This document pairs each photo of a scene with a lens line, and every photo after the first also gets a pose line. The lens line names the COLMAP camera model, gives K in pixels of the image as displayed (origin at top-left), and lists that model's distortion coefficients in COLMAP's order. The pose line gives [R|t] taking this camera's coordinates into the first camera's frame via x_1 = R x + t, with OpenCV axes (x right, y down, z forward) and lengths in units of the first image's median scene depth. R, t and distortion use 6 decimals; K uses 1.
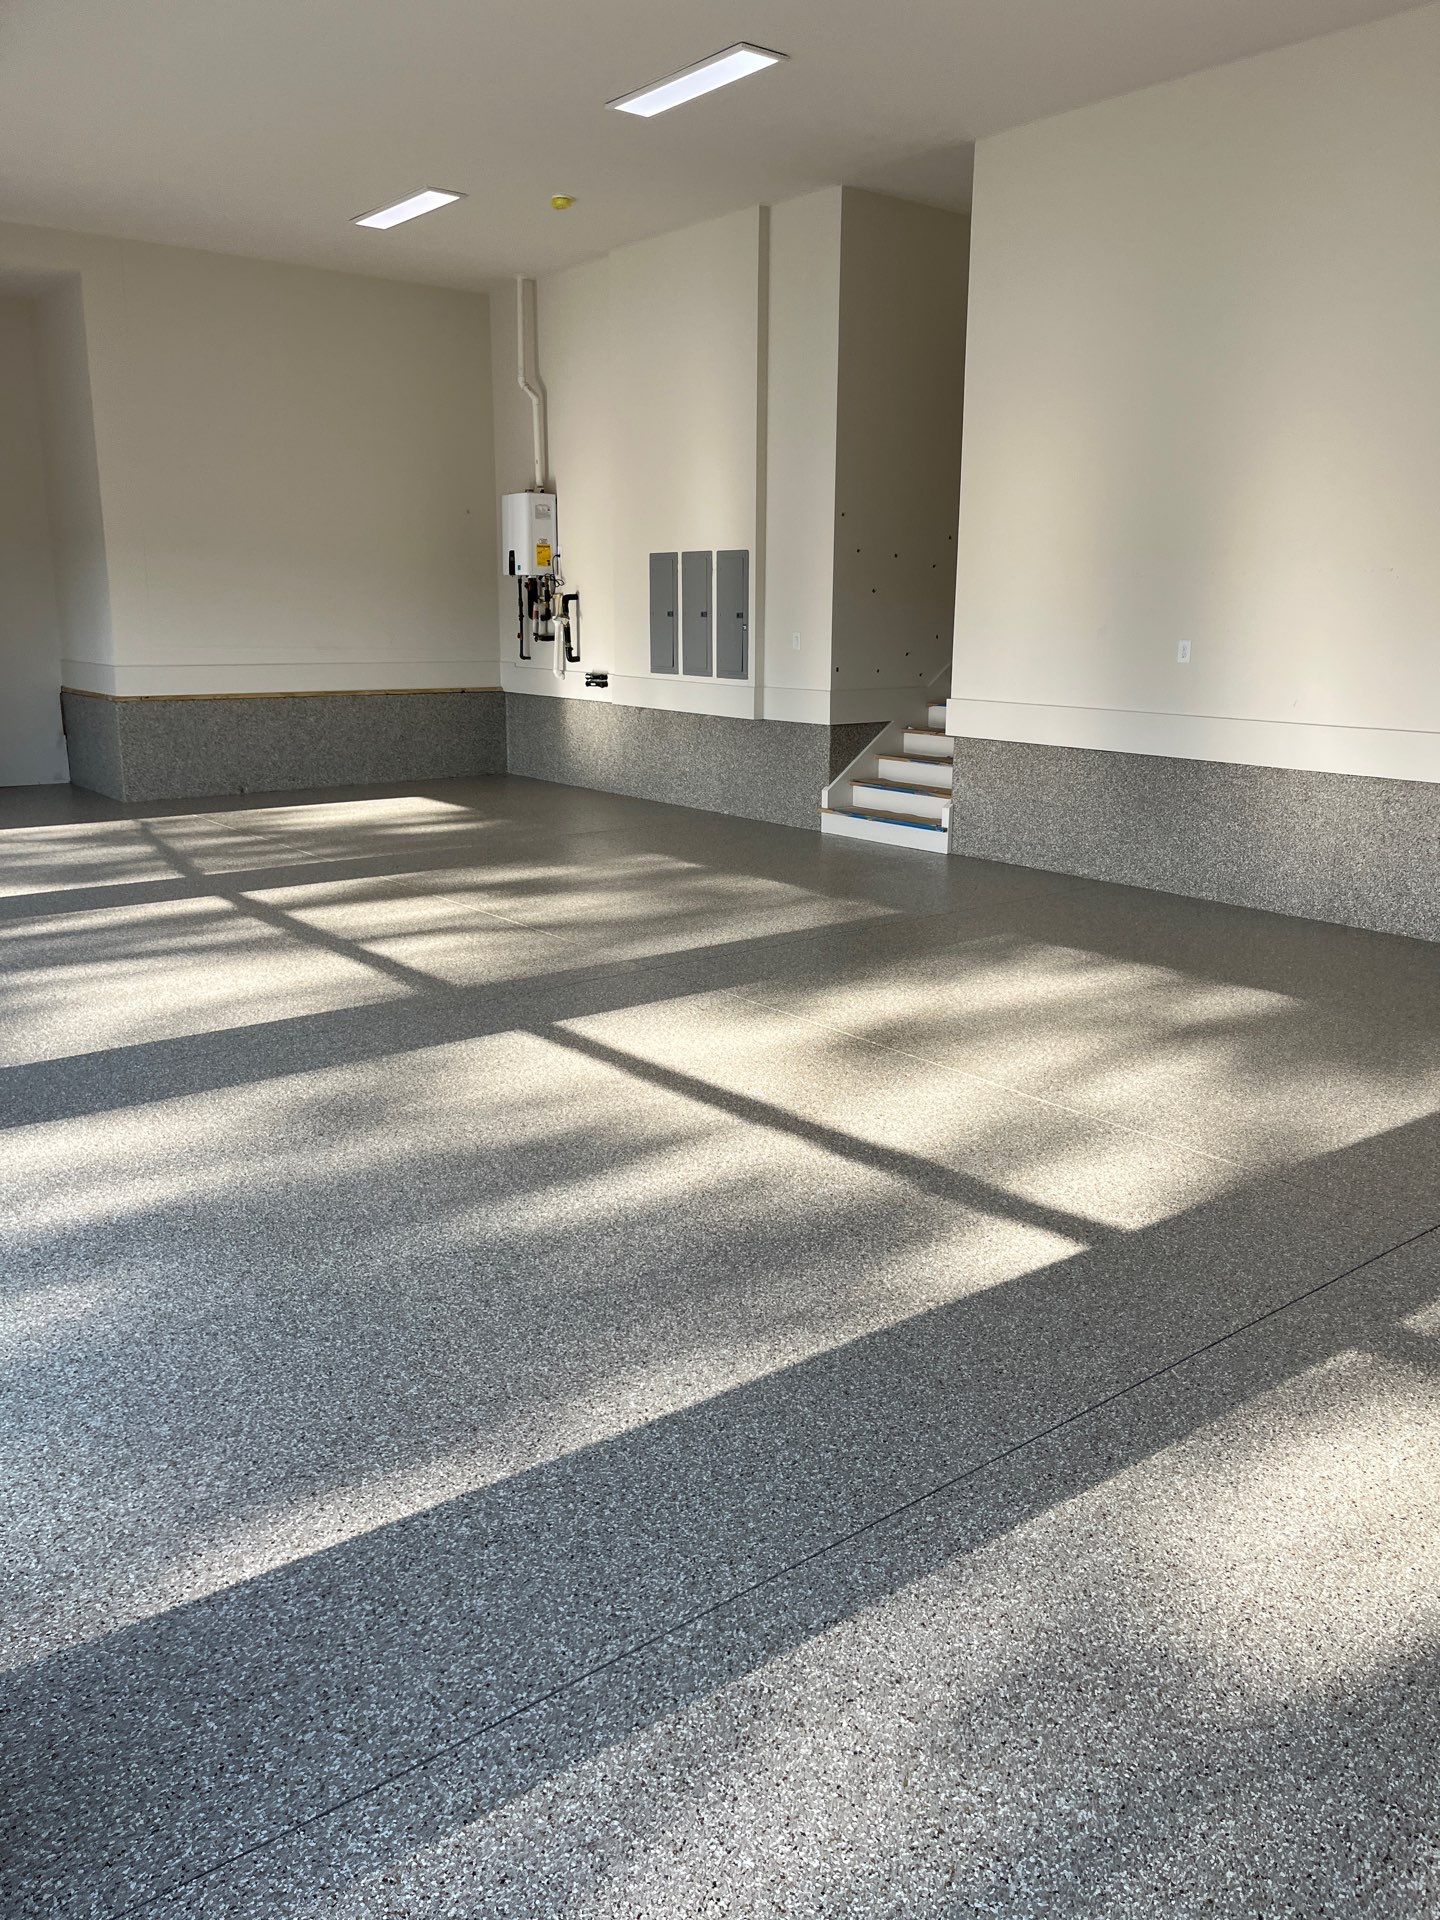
lens RADIAL K [[1460.8, 0, 734.2], [0, 1460.8, 946.0], [0, 0, 1]] dist [0.075252, -0.103332]
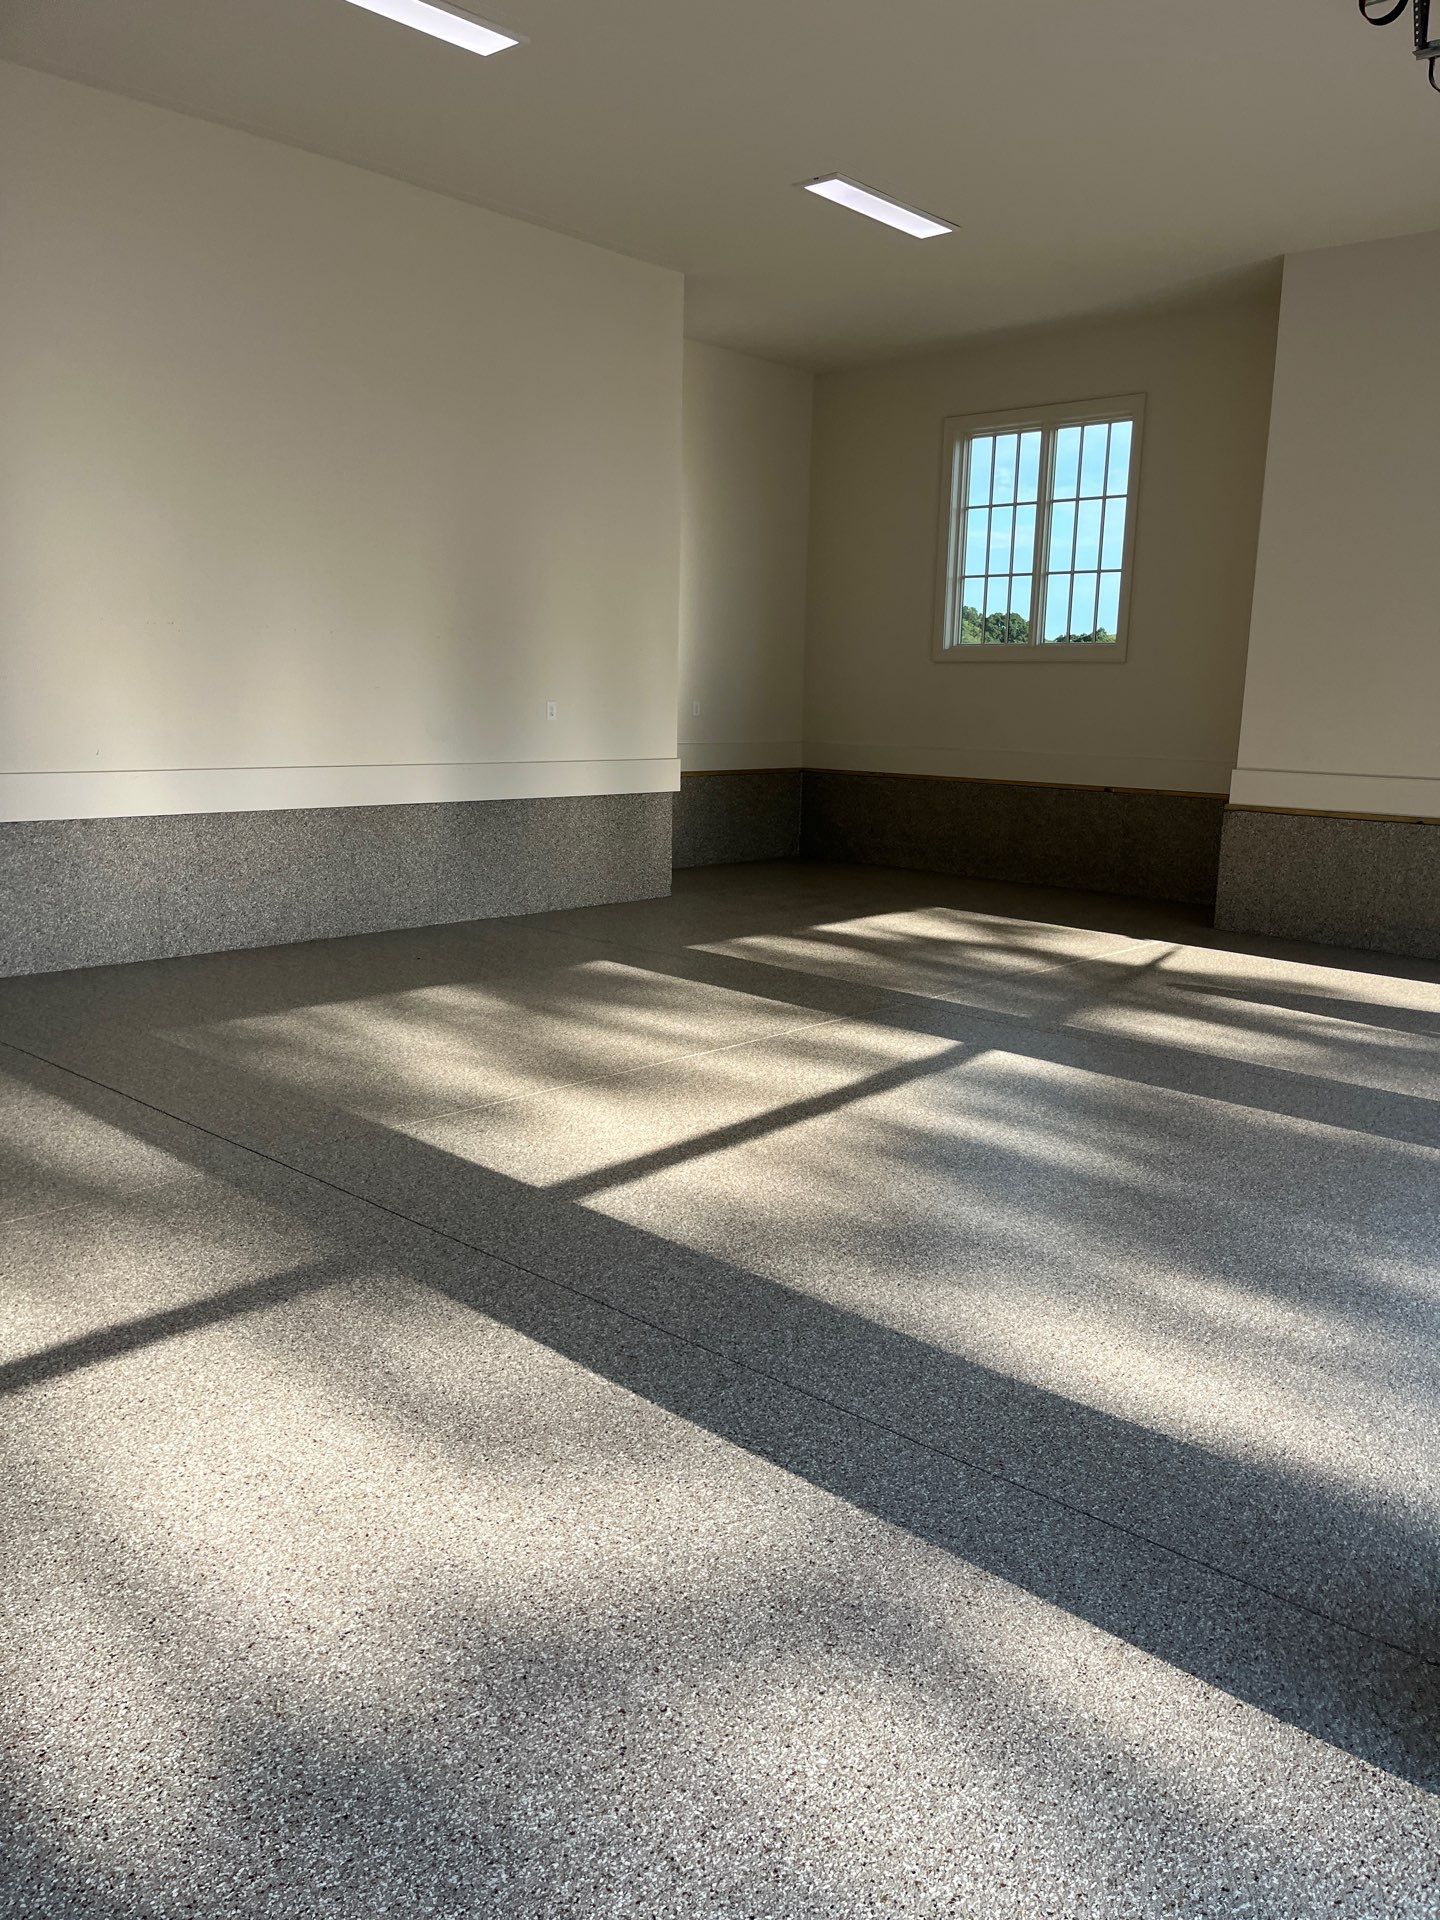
lens RADIAL K [[1451.6, 0, 744.5], [0, 1451.6, 986.6], [0, 0, 1]] dist [0.057855, -0.083956]
pose [[-0.171998, -0.210255, 0.962398, -1.261689], [0.196919, 0.949901, 0.242718, -0.316321], [-0.965215, 0.231261, -0.121977, 1.391267]]
